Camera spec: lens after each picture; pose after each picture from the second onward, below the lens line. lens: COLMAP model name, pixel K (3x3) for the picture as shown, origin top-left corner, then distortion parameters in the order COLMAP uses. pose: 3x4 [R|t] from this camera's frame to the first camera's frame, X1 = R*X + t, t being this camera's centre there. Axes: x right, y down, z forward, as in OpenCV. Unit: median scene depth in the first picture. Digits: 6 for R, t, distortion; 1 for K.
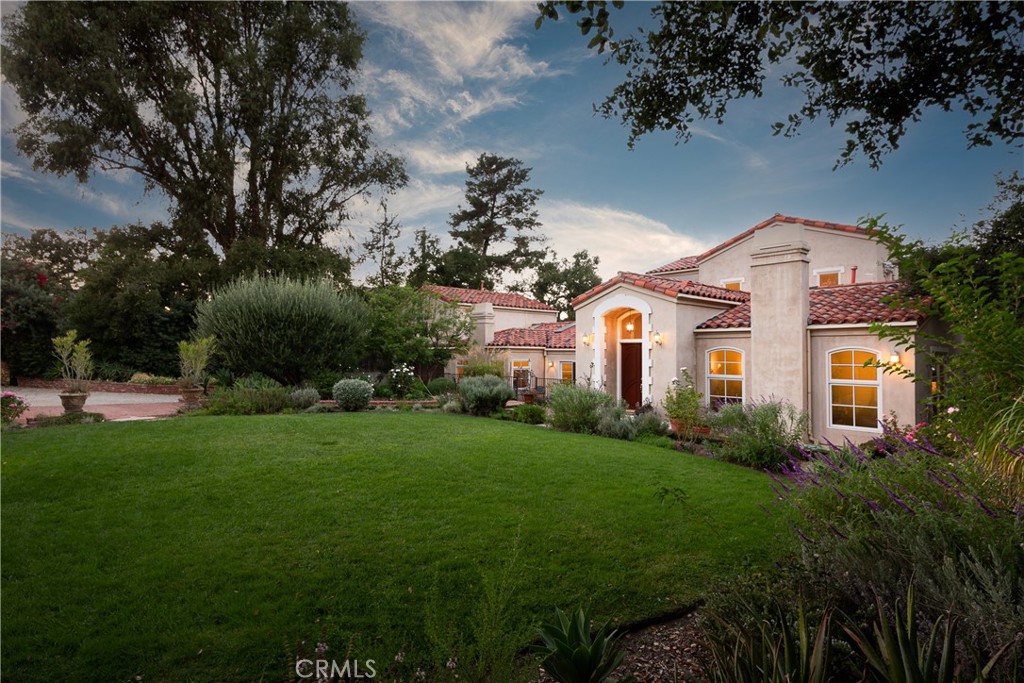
lens RADIAL K [[579.2, 0, 498.0], [0, 579.2, 337.6], [0, 0, 1]] dist [0.023004, -0.000760]
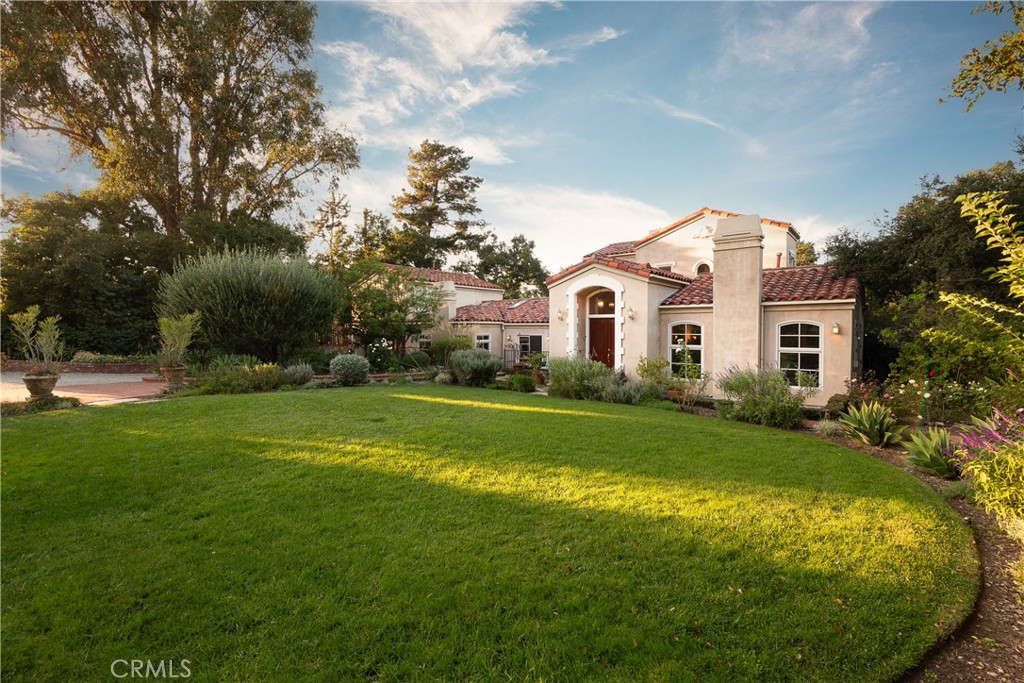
lens RADIAL K [[507.7, 0, 512.0], [0, 507.7, 341.5], [0, 0, 1]] dist [0.044955, -0.028267]
pose [[0.979299, -0.013182, 0.201987, -0.106703], [0.002152, 0.998499, 0.054729, 0.000401], [-0.202405, -0.053161, 0.977858, 0.050246]]
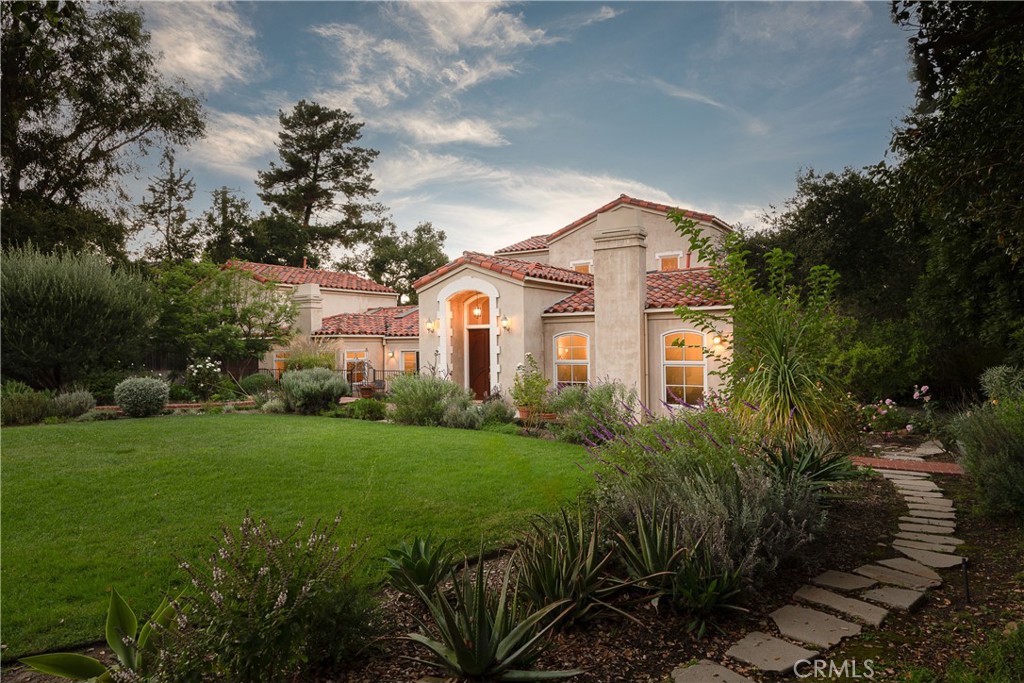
lens RADIAL K [[682.9, 0, 536.1], [0, 682.9, 339.9], [0, 0, 1]] dist [0.042683, -0.045263]
pose [[0.954777, -0.017917, 0.296783, -0.006462], [0.011060, 0.999632, 0.024770, 0.000697], [-0.297118, -0.020367, 0.954624, -0.057845]]
